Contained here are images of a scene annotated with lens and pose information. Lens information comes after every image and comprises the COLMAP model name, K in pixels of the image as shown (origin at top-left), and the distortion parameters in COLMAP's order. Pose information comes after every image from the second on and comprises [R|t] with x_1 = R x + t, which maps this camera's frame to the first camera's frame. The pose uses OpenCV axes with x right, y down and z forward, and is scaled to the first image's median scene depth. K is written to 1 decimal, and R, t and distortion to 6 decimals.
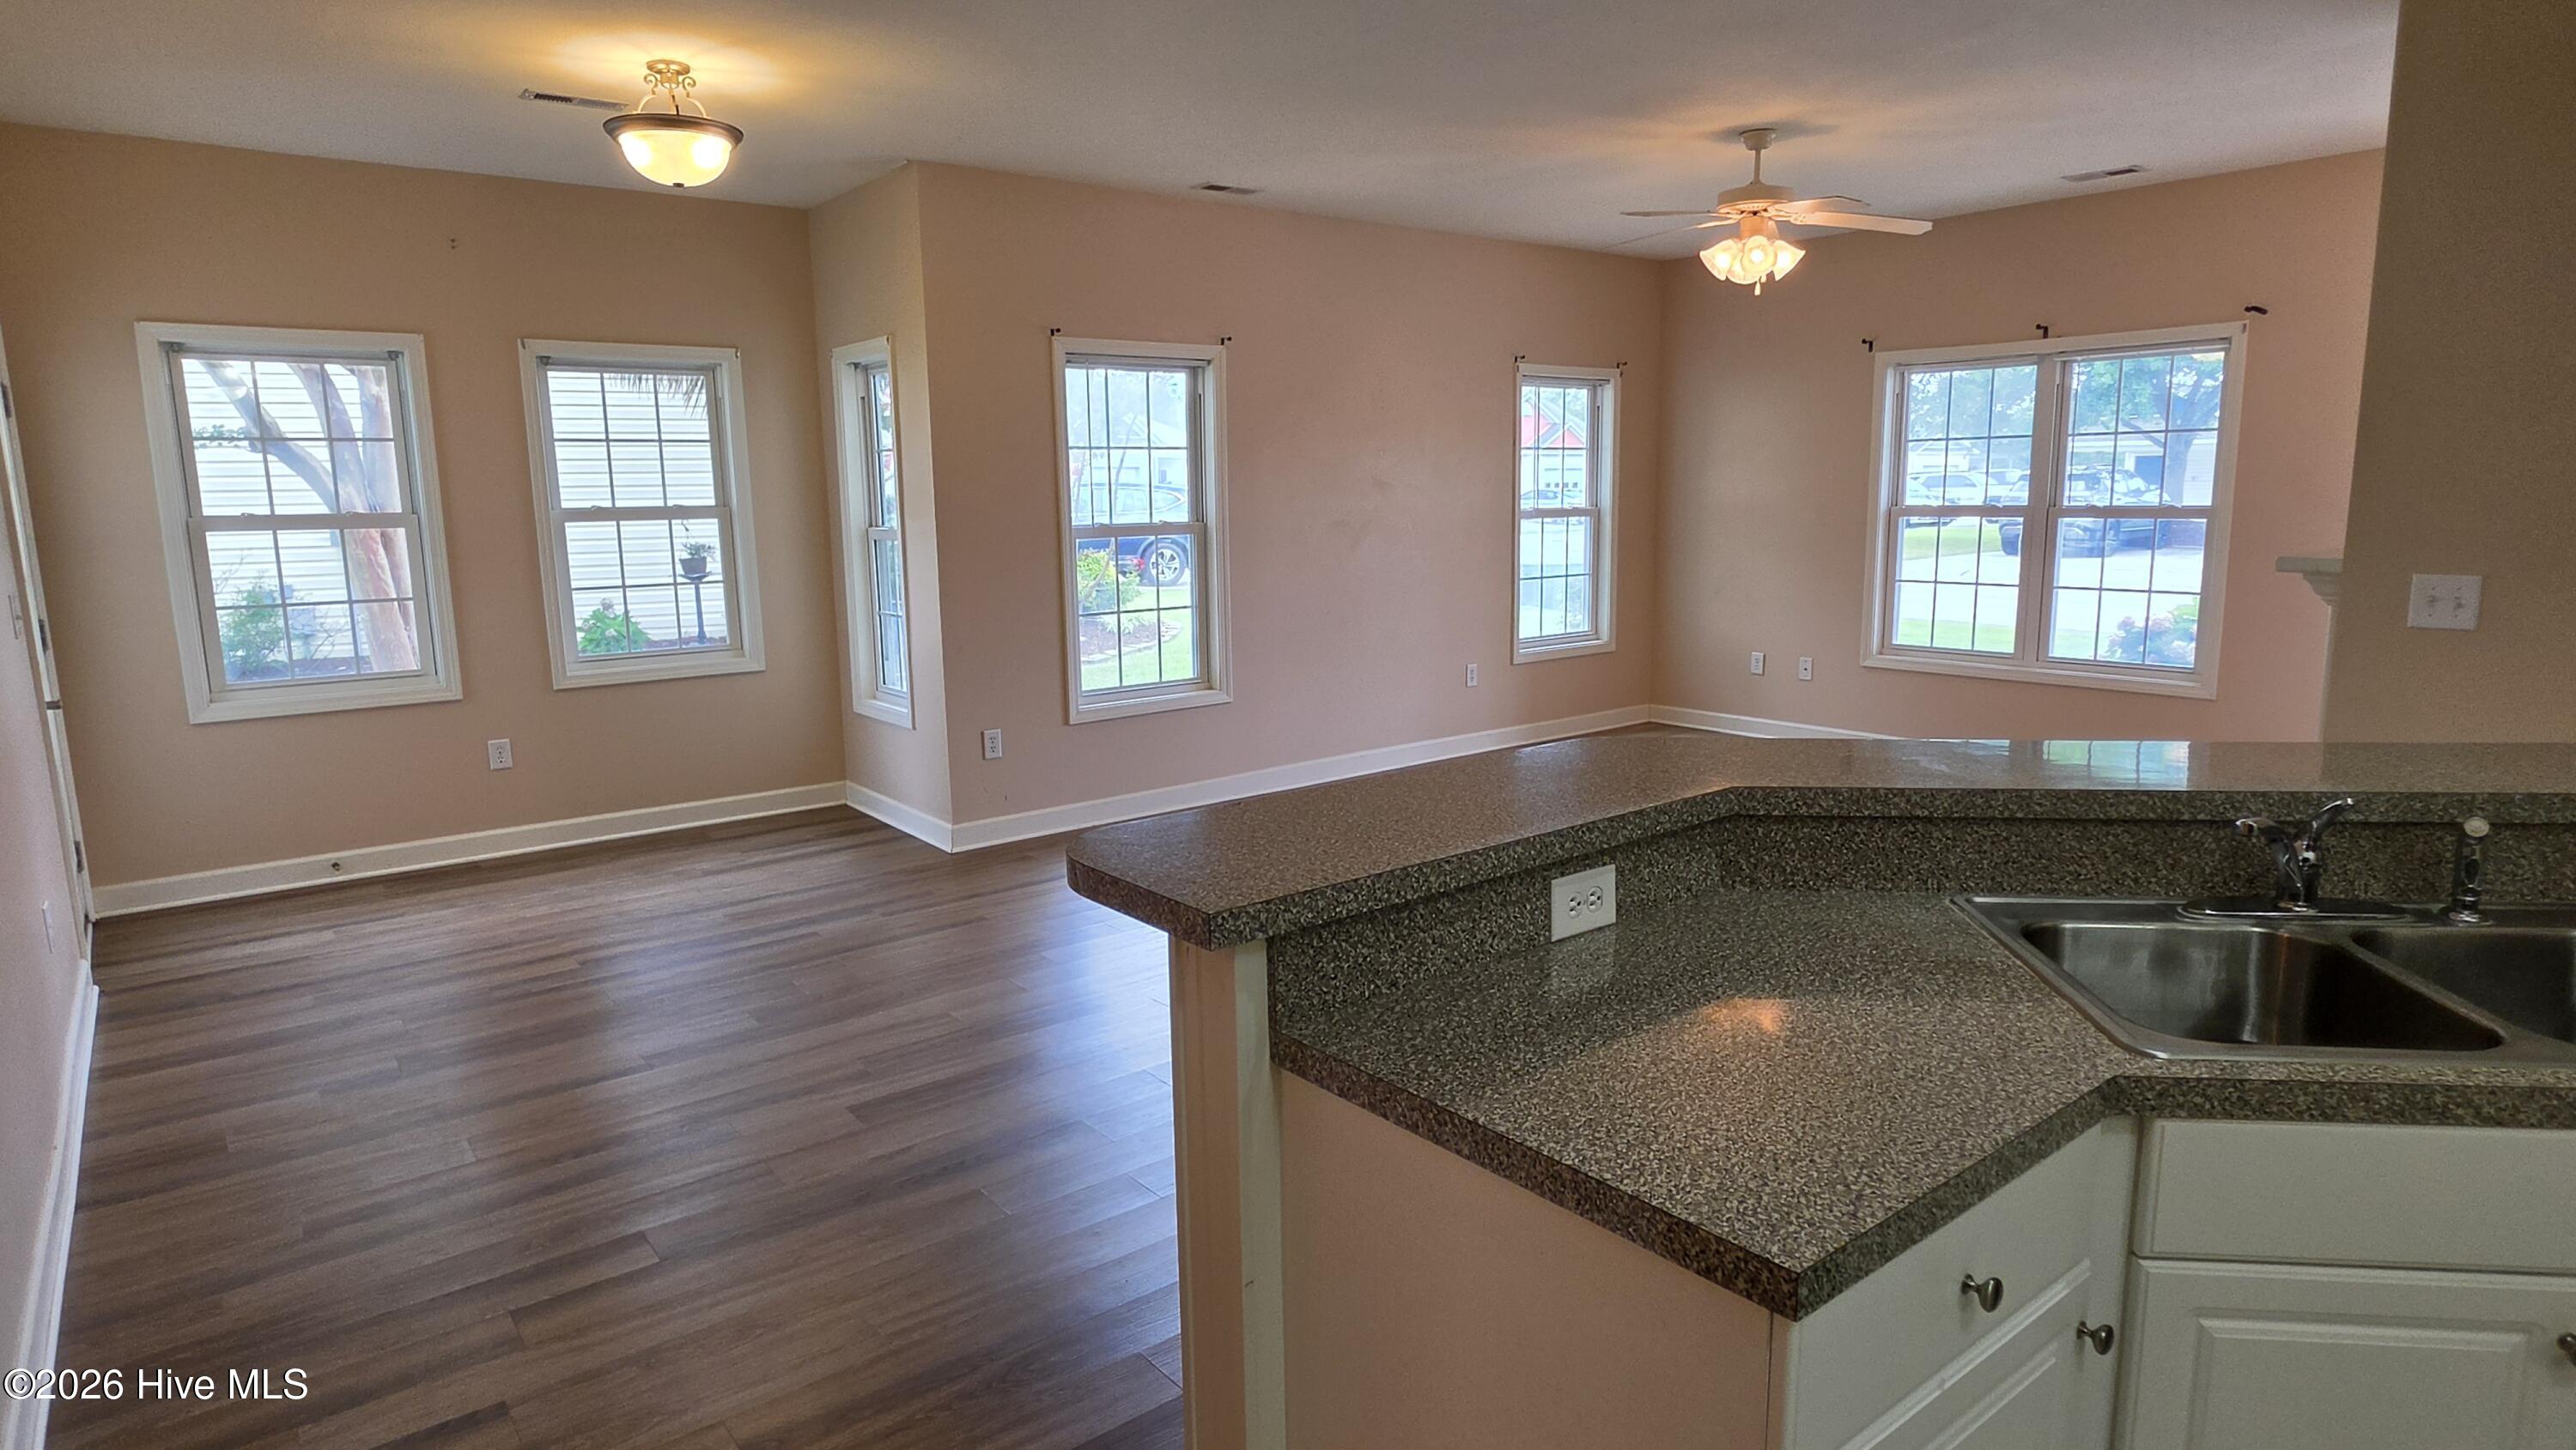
lens RADIAL K [[1416.9, 0, 1294.9], [0, 1416.9, 721.7], [0, 0, 1]] dist [-0.003760, 0.000616]
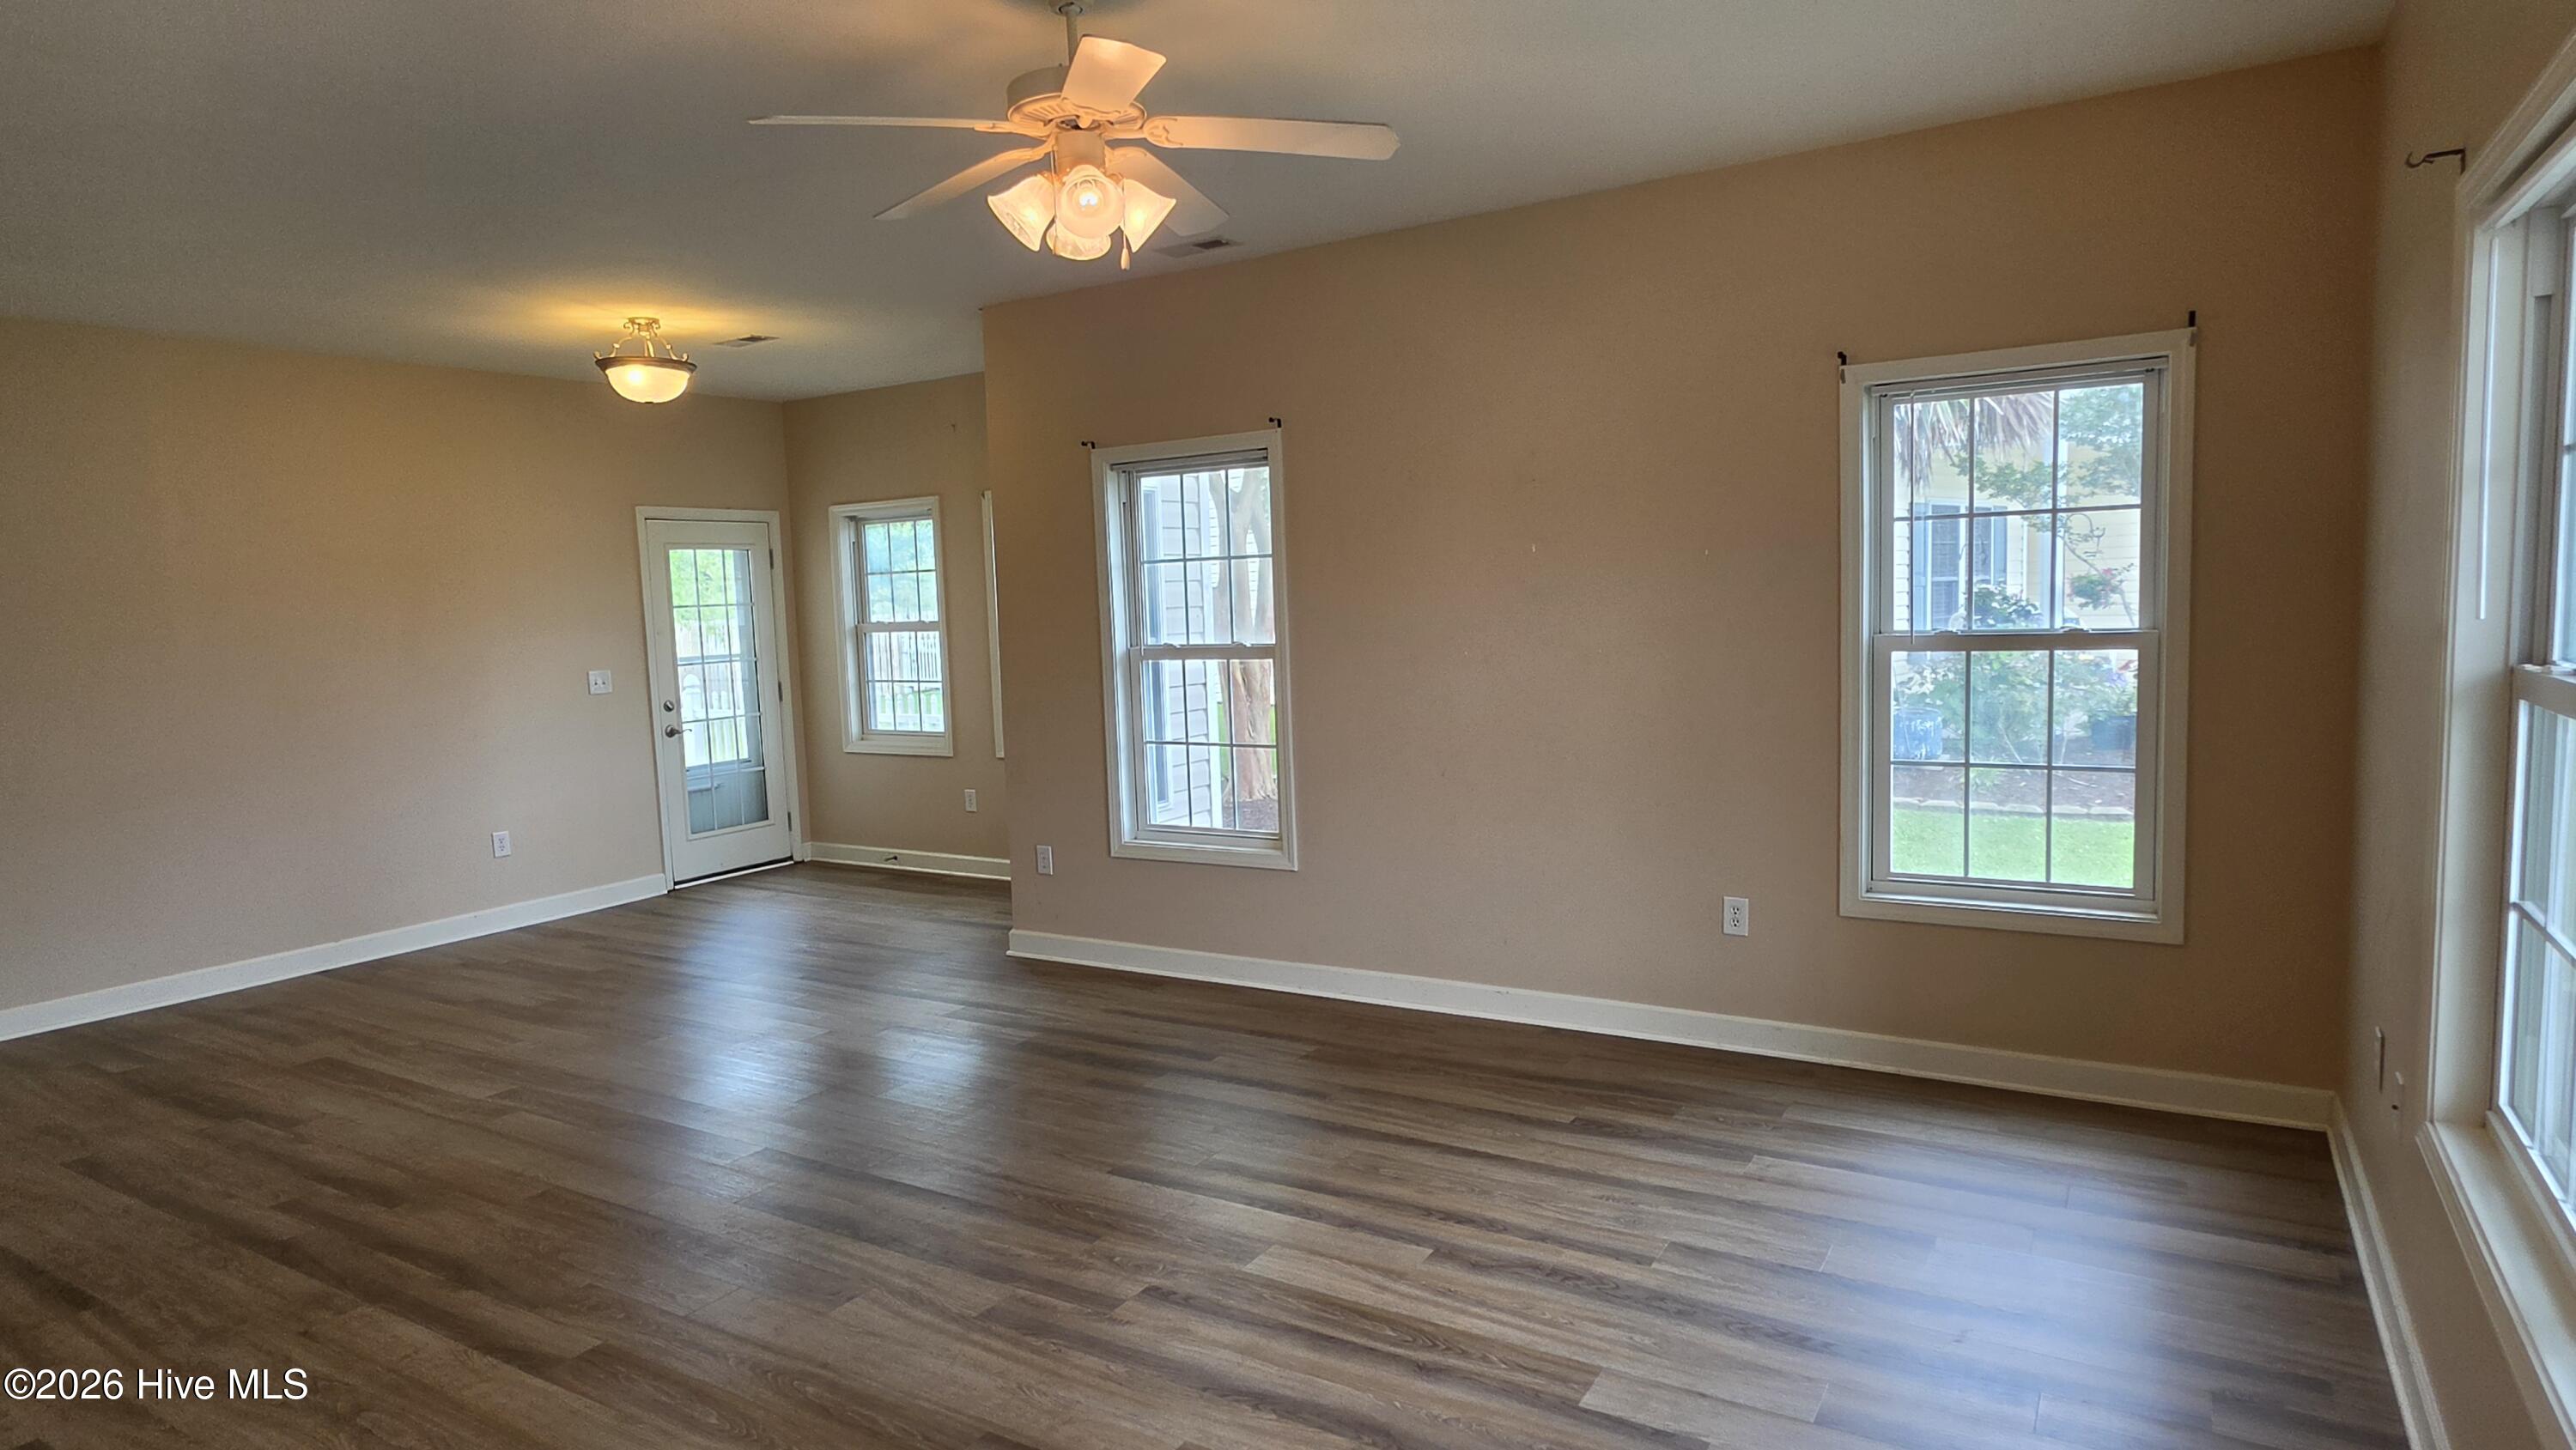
lens RADIAL K [[1406.4, 0, 1299.5], [0, 1406.4, 739.9], [0, 0, 1]] dist [-0.000004, 0.000020]
pose [[0.336856, 0.098769, -0.936361, 0.932880], [-0.125491, 0.990320, 0.059315, -0.180994], [0.933156, 0.097524, 0.345990, 0.978970]]
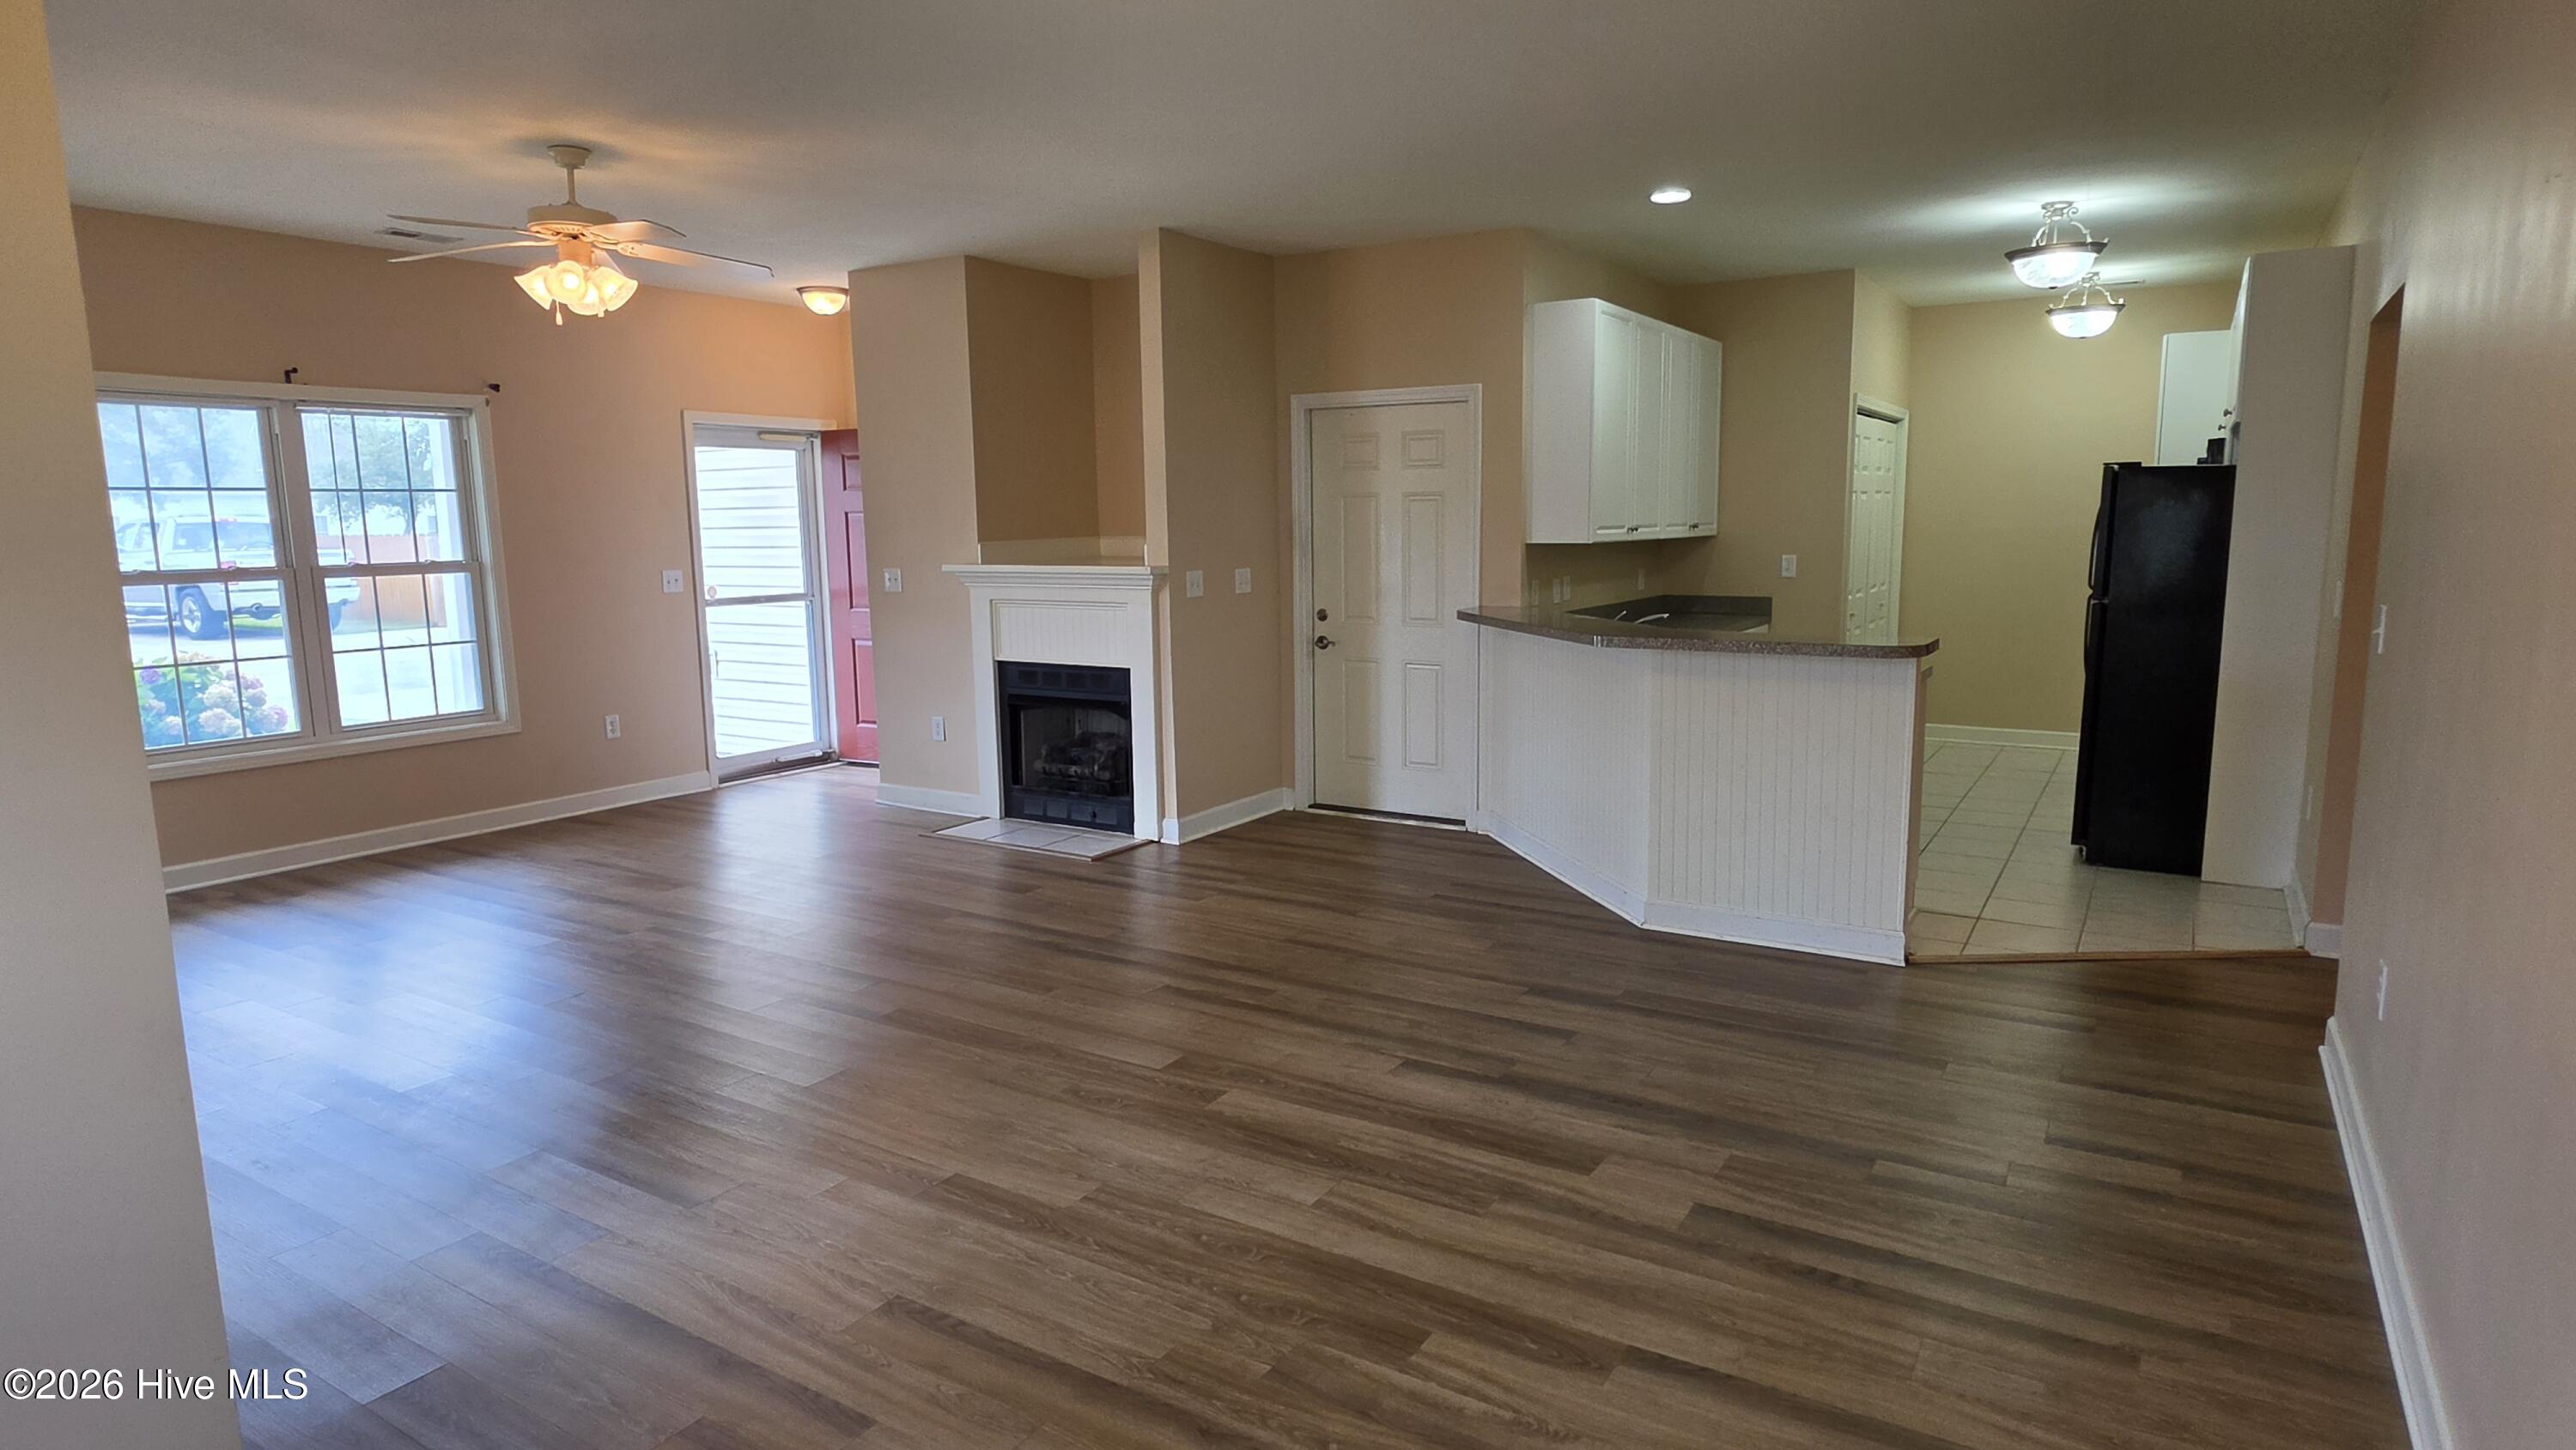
lens RADIAL K [[1416.9, 0, 1294.9], [0, 1416.9, 721.7], [0, 0, 1]] dist [-0.003760, 0.000616]
pose [[-0.330648, -0.115405, 0.936672, -0.764229], [0.174891, 0.967812, 0.180979, -0.152532], [-0.927408, 0.223656, -0.299822, 0.974967]]
